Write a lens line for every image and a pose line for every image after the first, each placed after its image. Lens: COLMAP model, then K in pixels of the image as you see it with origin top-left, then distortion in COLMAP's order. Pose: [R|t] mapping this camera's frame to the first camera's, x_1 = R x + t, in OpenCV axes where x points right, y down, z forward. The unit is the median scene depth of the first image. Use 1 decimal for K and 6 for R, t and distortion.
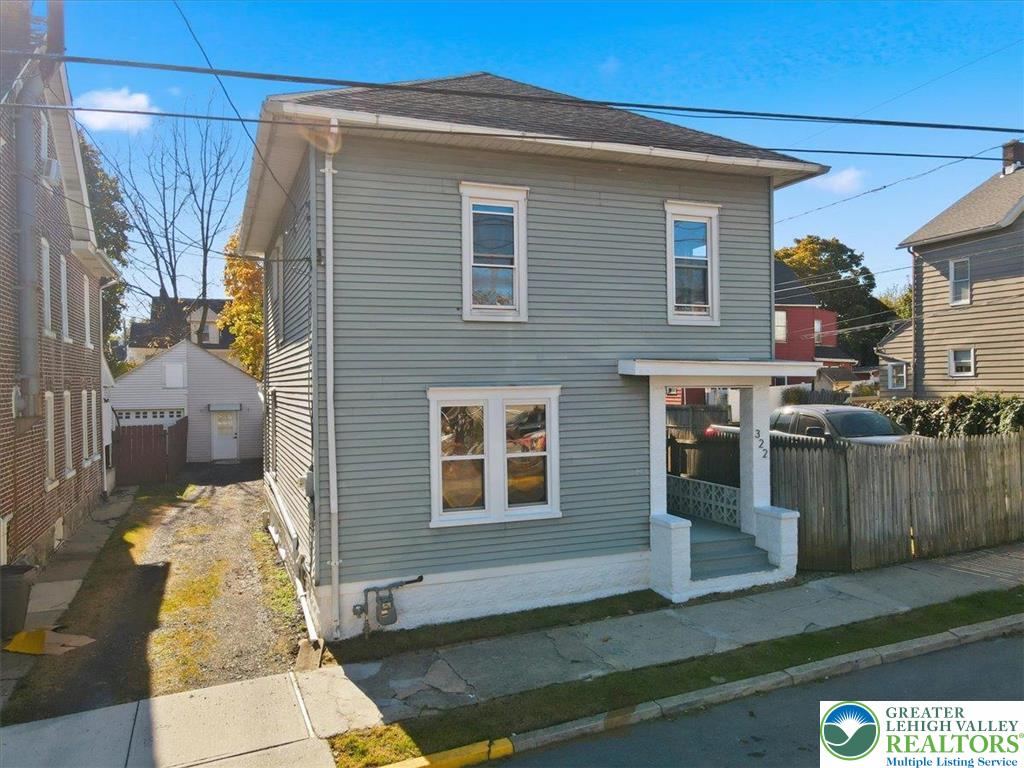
lens RADIAL K [[741.5, 0, 512.0], [0, 741.5, 384.0], [0, 0, 1]] dist [0.001252, -0.000274]
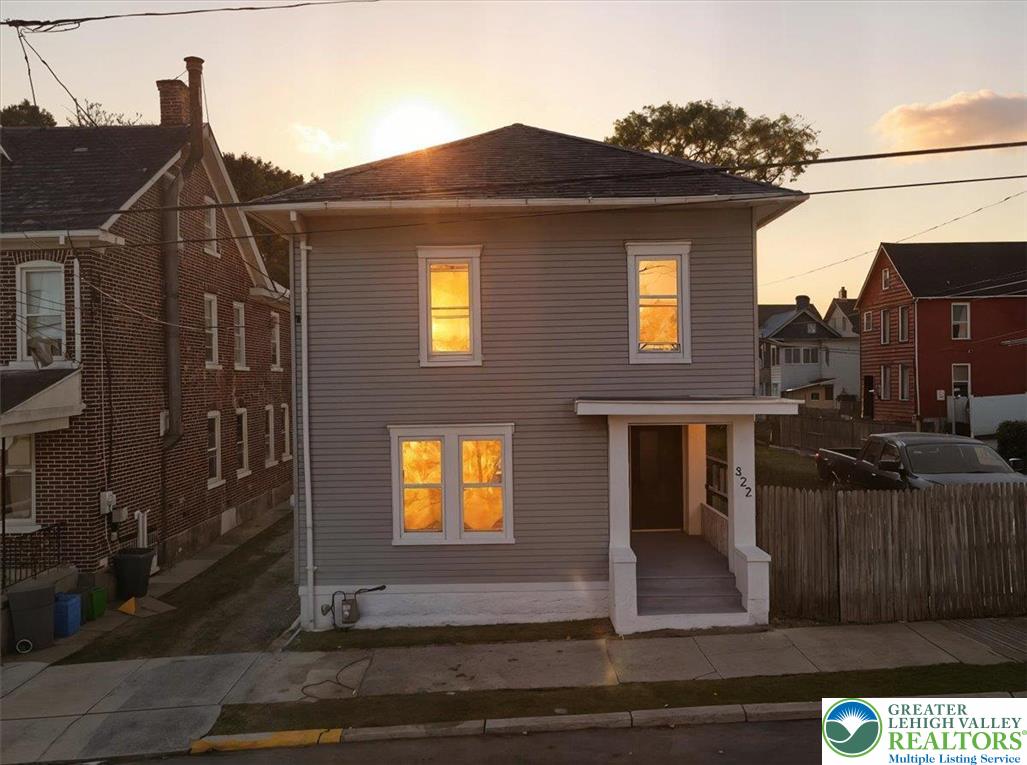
lens RADIAL K [[743.7, 0, 513.5], [0, 743.7, 382.5], [0, 0, 1]] dist [0.001252, -0.000274]
pose [[0.935825, 0.000306, -0.352465, 0.466354], [0.001704, 0.999984, 0.005394, -0.065502], [0.352461, -0.005648, 0.935810, -0.025433]]
